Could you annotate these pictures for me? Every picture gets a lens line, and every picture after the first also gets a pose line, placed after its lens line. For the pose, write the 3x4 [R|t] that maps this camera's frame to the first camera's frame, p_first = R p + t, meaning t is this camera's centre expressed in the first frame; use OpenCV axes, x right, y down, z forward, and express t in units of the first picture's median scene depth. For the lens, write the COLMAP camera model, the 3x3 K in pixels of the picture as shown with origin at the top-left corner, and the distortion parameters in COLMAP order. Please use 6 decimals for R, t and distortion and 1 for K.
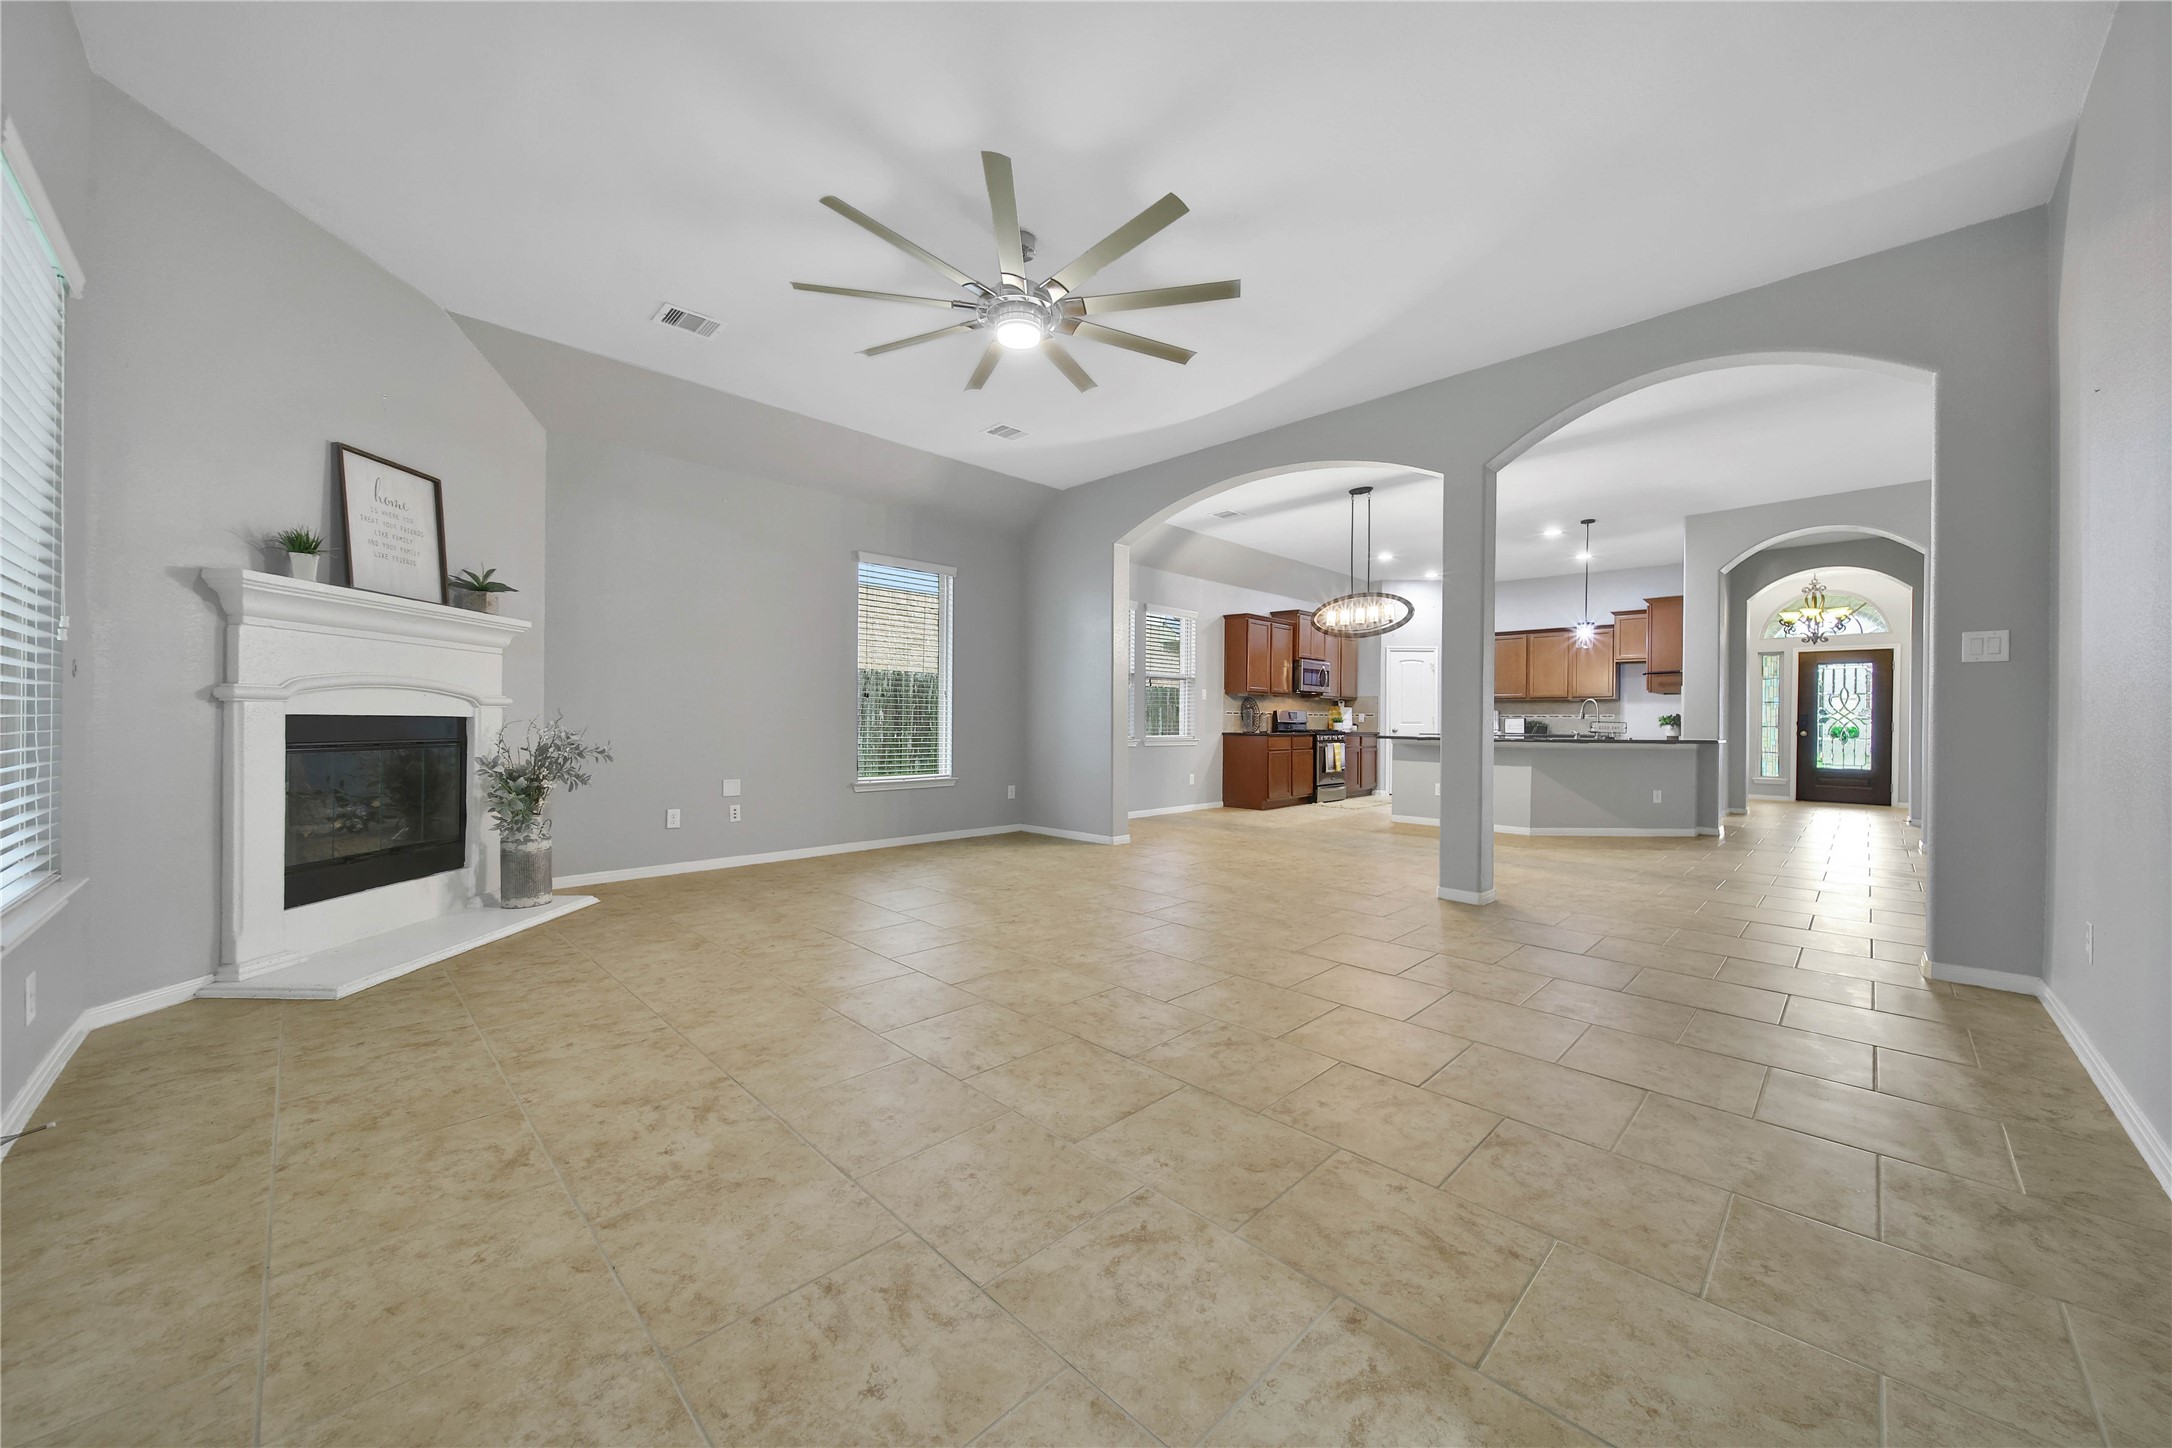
lens RADIAL K [[782.6, 0, 1078.9], [0, 782.6, 723.5], [0, 0, 1]] dist [0.003020, -0.001974]
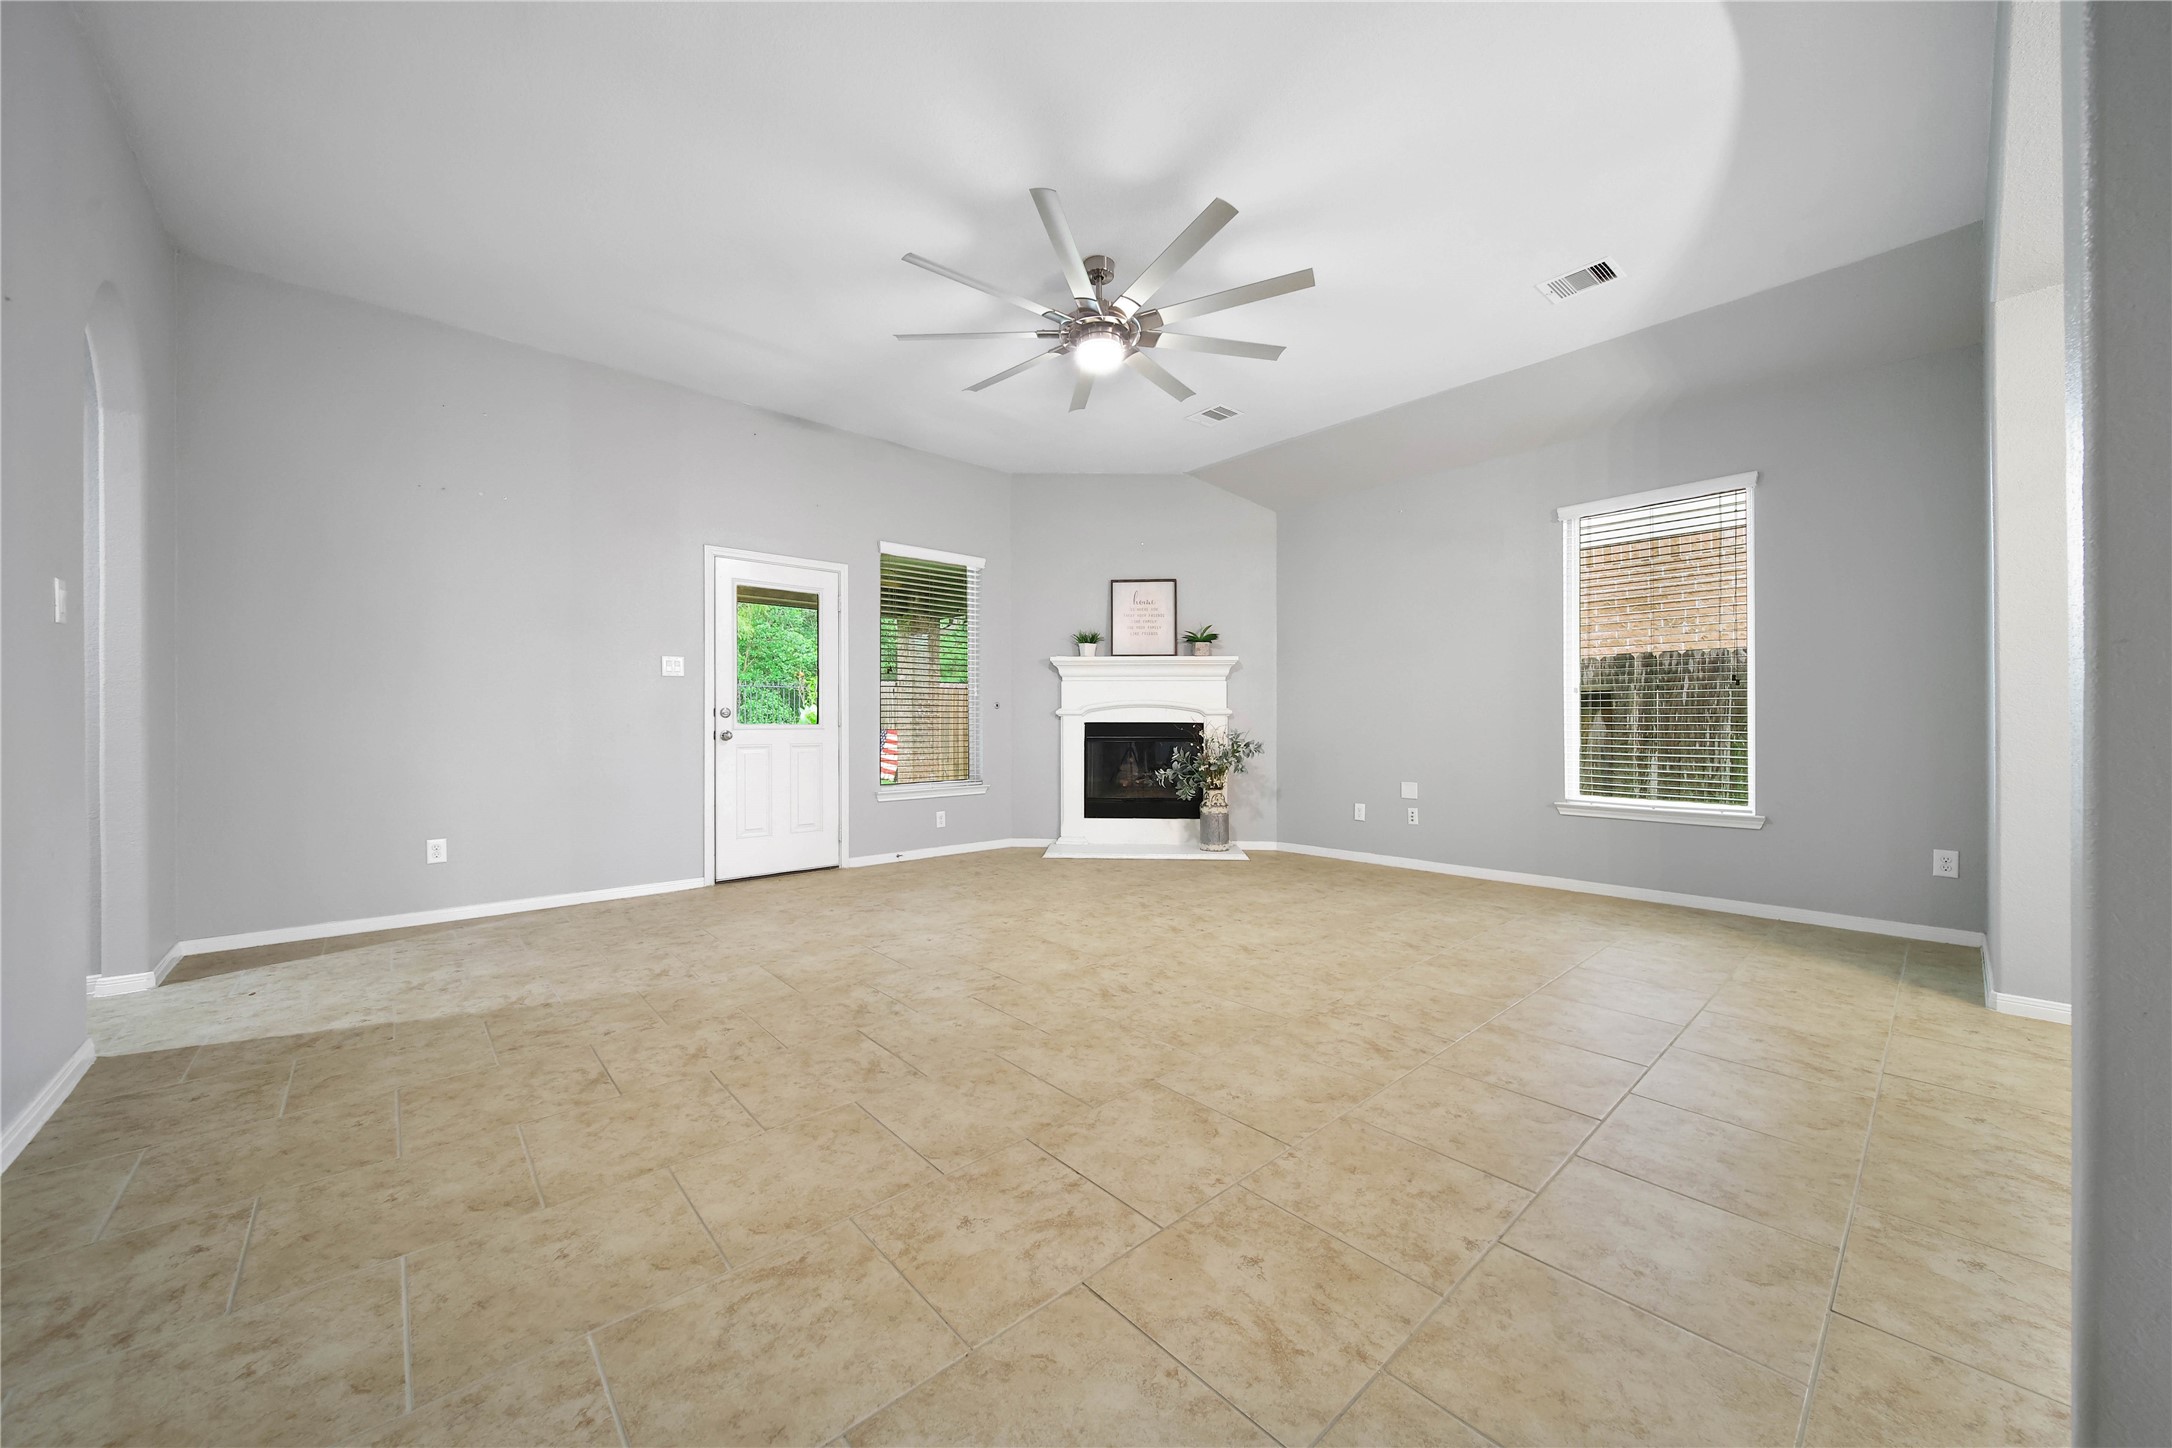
lens RADIAL K [[779.7, 0, 1086.0], [0, 779.7, 724.0], [0, 0, 1]] dist [-0.001059, -0.000215]
pose [[-0.048836, -0.006155, -0.998788, 0.333428], [-0.002760, 0.999978, -0.006027, 0.001875], [0.998803, 0.002463, -0.048852, 0.357211]]
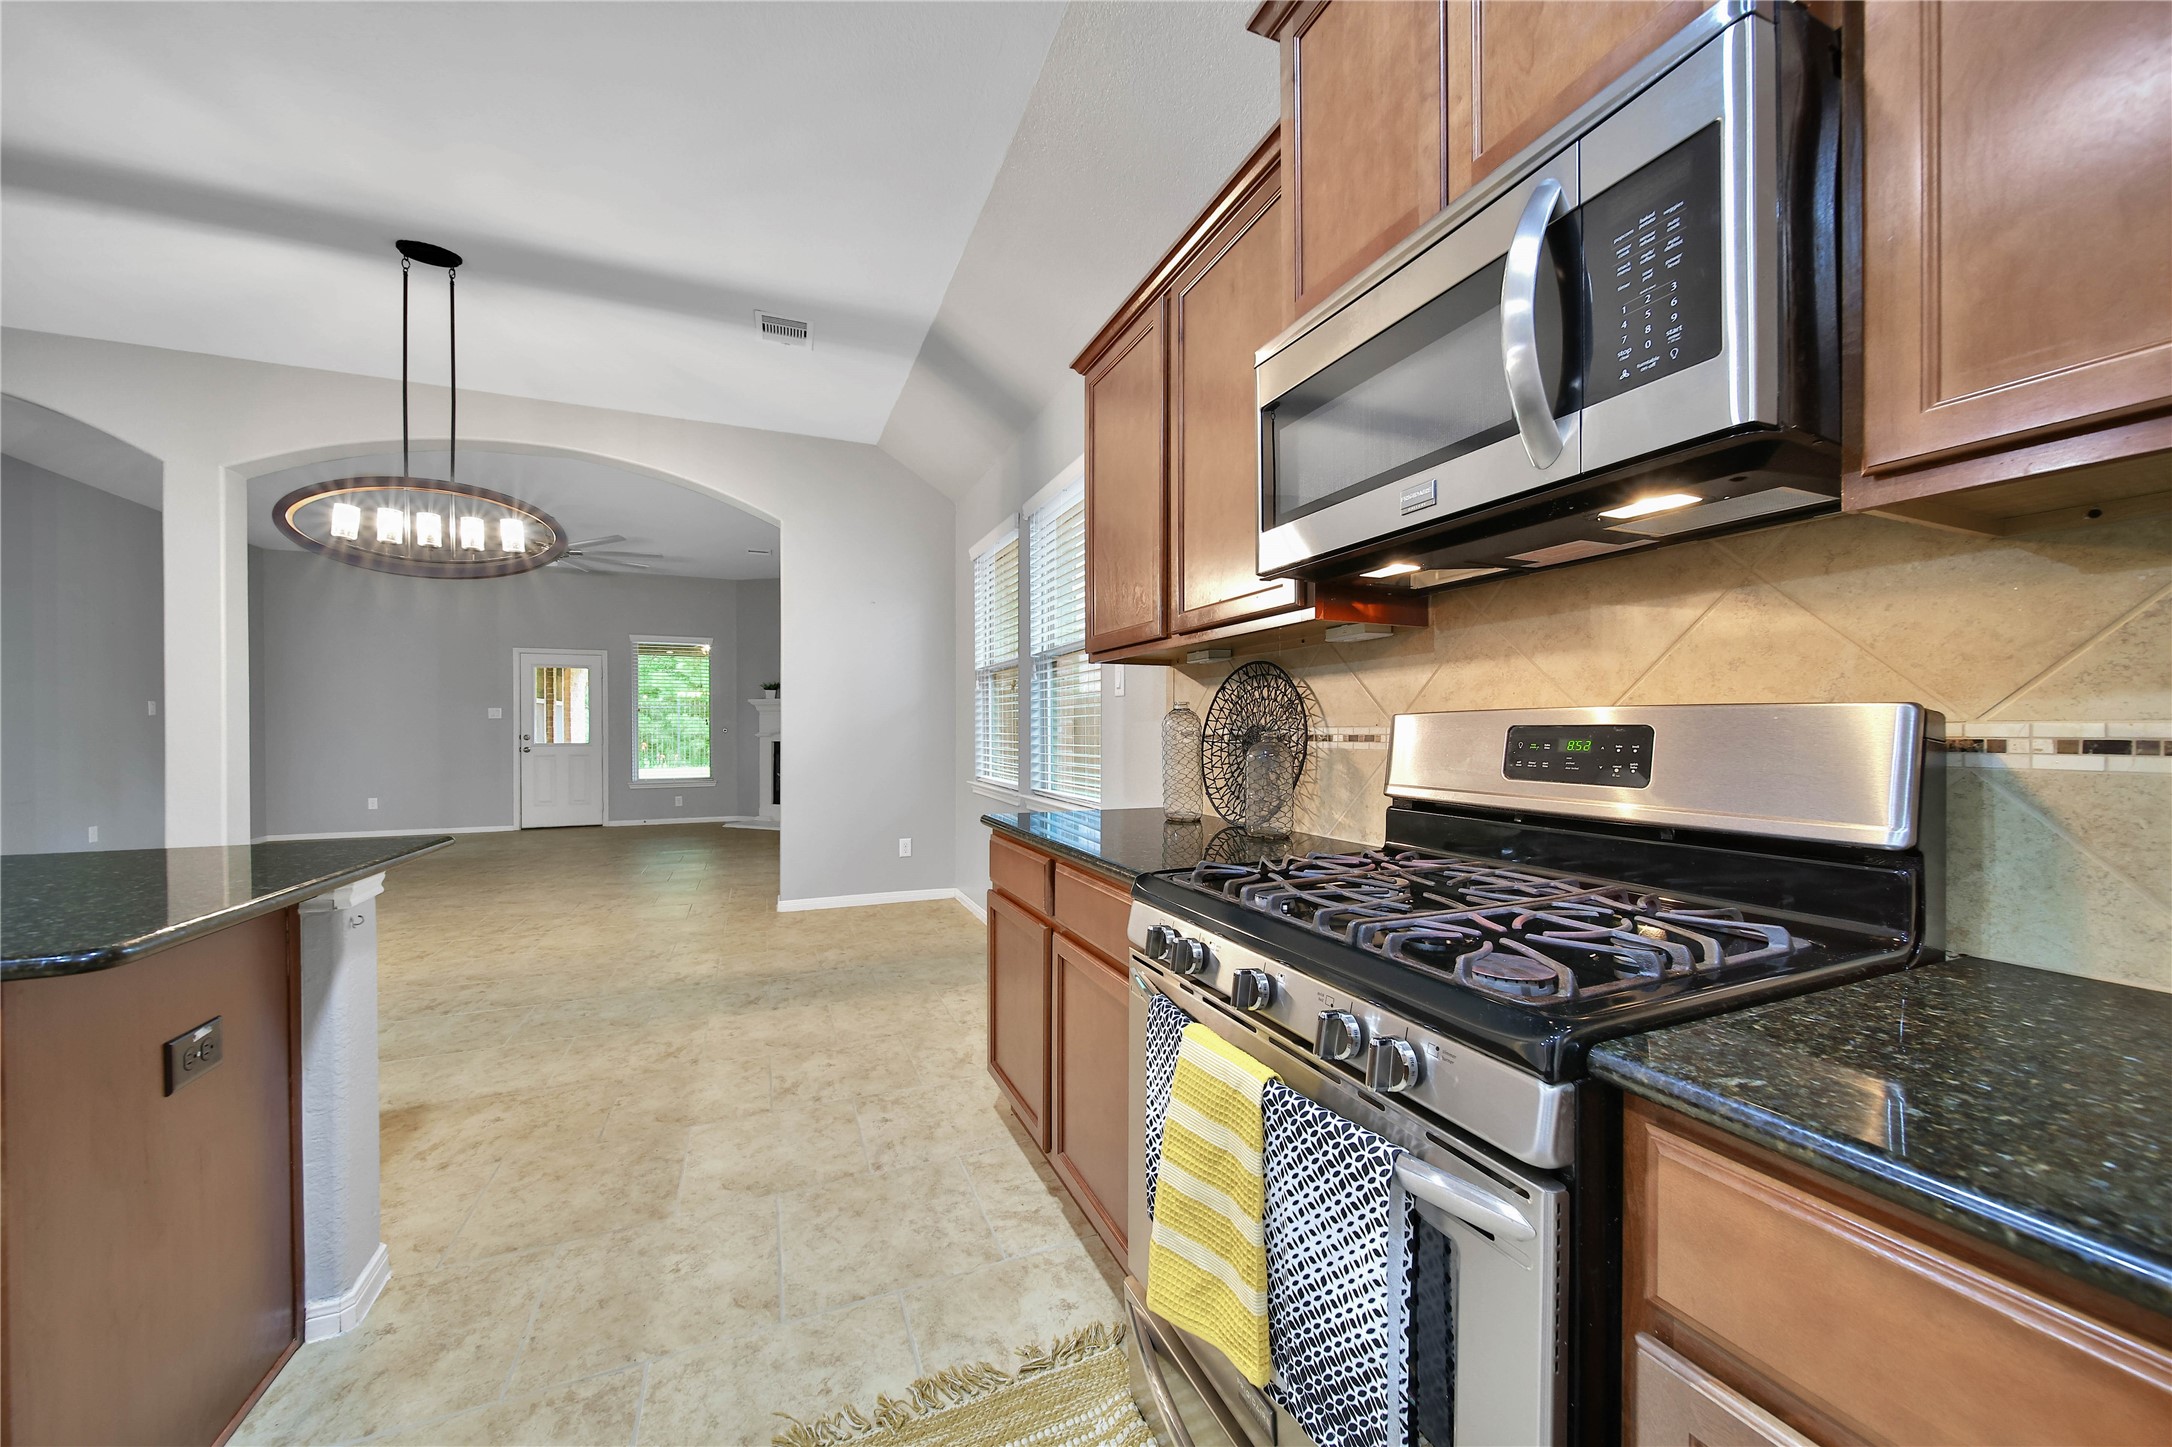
lens RADIAL K [[774.3, 0, 1086.0], [0, 774.3, 723.5], [0, 0, 1]] dist [0.002427, -0.002069]
pose [[-0.380090, -0.014788, -0.924831, 0.448108], [-0.003987, 0.999889, -0.014350, -0.013958], [0.924941, -0.001767, -0.380106, 1.080361]]
